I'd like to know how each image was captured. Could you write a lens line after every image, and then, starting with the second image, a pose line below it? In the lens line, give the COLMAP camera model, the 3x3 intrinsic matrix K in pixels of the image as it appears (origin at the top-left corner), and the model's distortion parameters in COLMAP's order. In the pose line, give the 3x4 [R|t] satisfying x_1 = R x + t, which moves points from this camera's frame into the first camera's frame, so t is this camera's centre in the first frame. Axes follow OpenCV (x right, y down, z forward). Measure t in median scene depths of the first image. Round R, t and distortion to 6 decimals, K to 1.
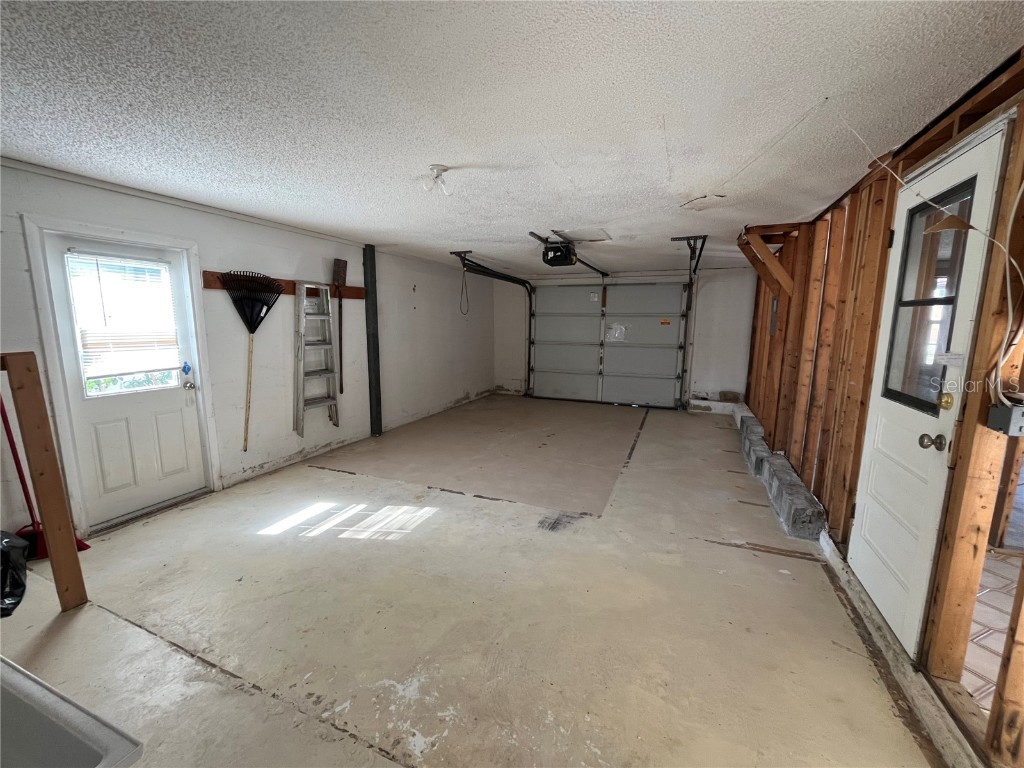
lens RADIAL K [[412.7, 0, 516.7], [0, 412.7, 383.0], [0, 0, 1]] dist [-0.006189, 0.000976]
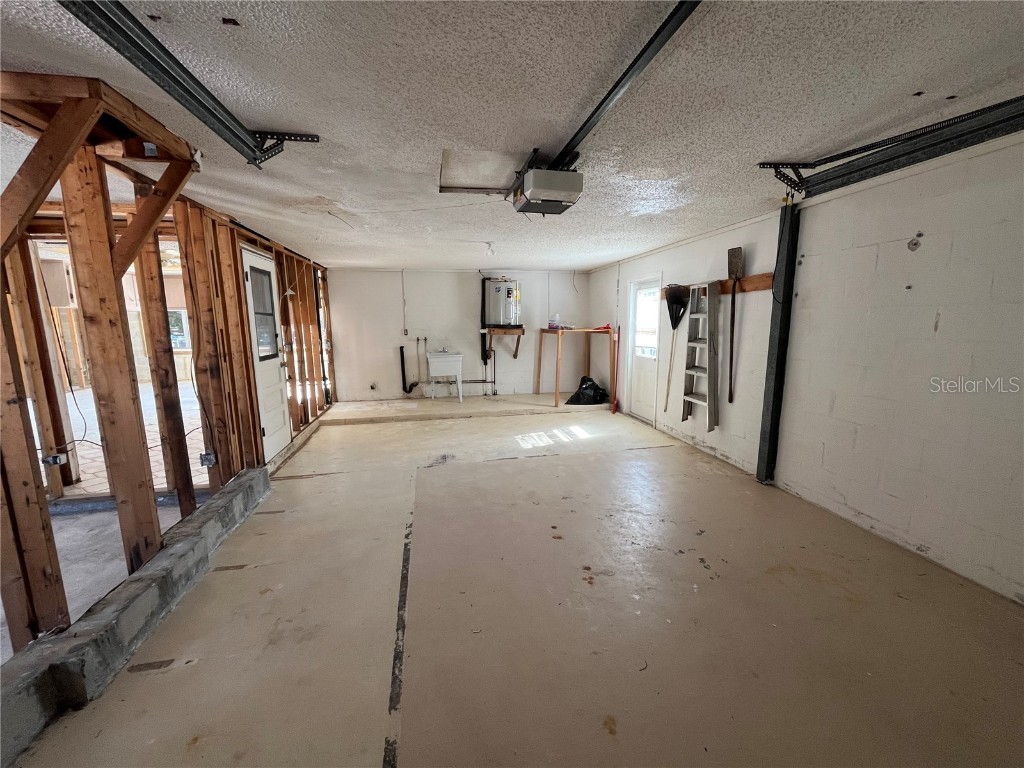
lens RADIAL K [[412.7, 0, 510.3], [0, 412.7, 385.8], [0, 0, 1]] dist [-0.006189, 0.000976]
pose [[-0.837584, 0.086554, -0.539408, 0.596344], [-0.075888, 0.959363, 0.271778, -0.290850], [0.541012, 0.268571, -0.796979, 1.982875]]
